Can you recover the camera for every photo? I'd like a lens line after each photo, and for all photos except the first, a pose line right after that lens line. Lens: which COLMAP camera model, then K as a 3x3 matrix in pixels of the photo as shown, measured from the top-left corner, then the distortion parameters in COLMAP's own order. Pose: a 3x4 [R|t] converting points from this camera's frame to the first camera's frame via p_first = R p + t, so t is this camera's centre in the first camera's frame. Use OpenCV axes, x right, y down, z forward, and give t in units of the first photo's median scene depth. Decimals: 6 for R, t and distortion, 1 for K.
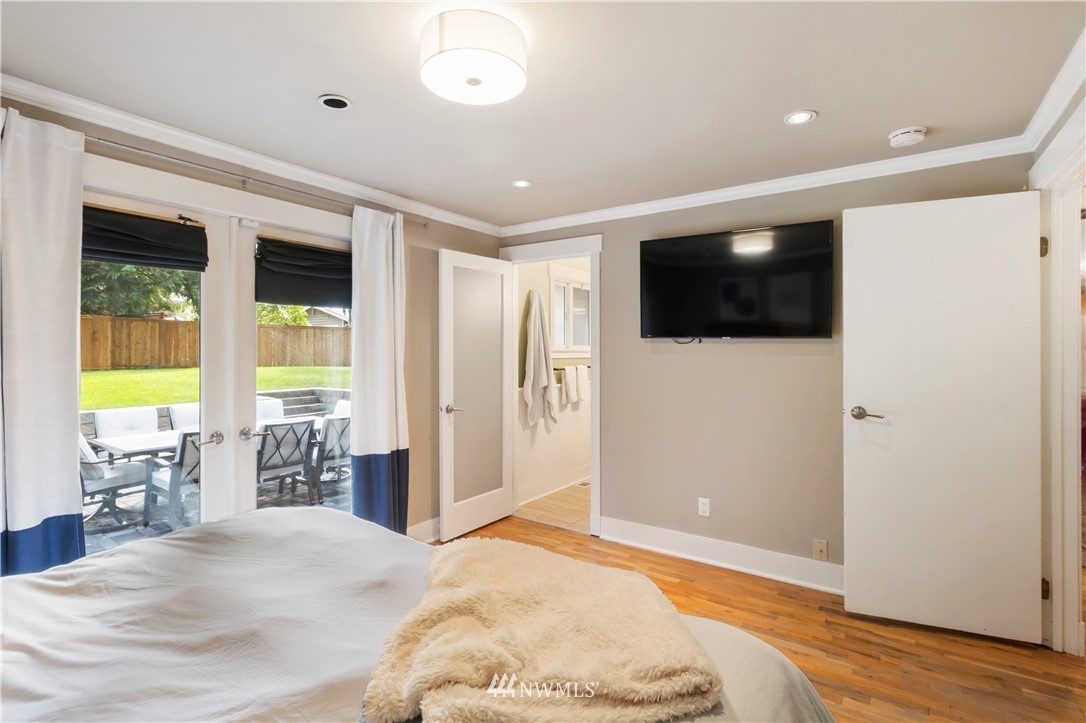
lens RADIAL K [[507.1, 0, 527.0], [0, 507.1, 334.9], [0, 0, 1]] dist [-0.000423, 0.000957]
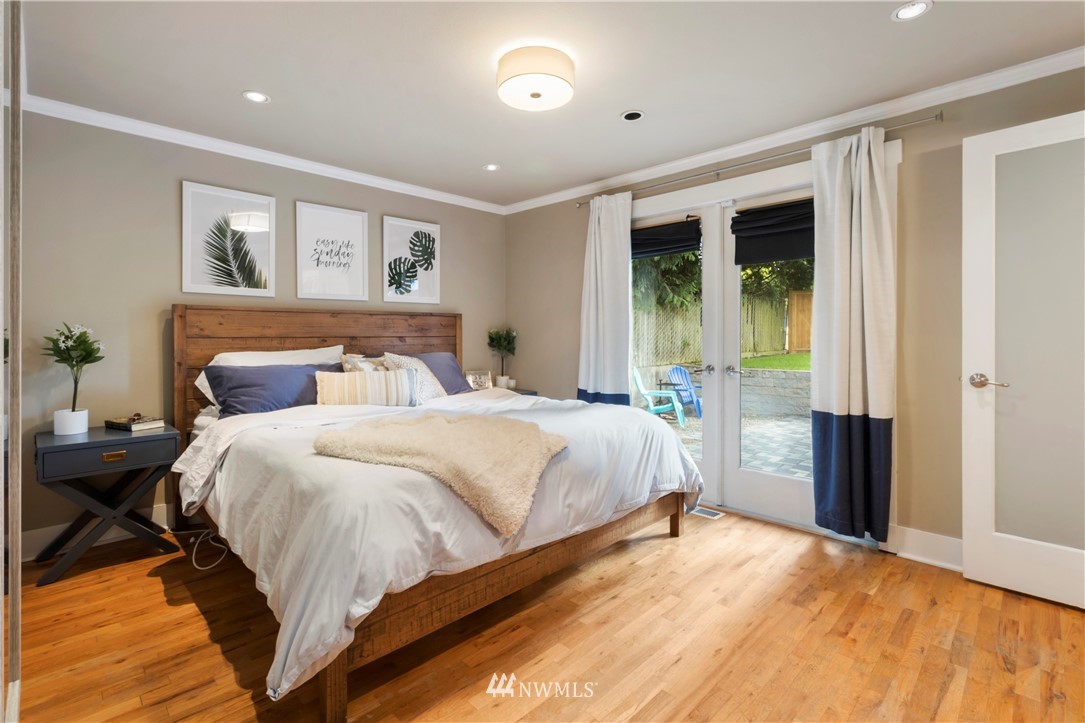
lens RADIAL K [[506.6, 0, 526.6], [0, 506.6, 334.9], [0, 0, 1]] dist [-0.000423, 0.000957]
pose [[-0.164389, -0.007707, -0.986365, 0.646433], [0.028965, 0.999501, -0.012637, 0.087547], [0.985970, -0.030648, -0.164084, 0.599136]]
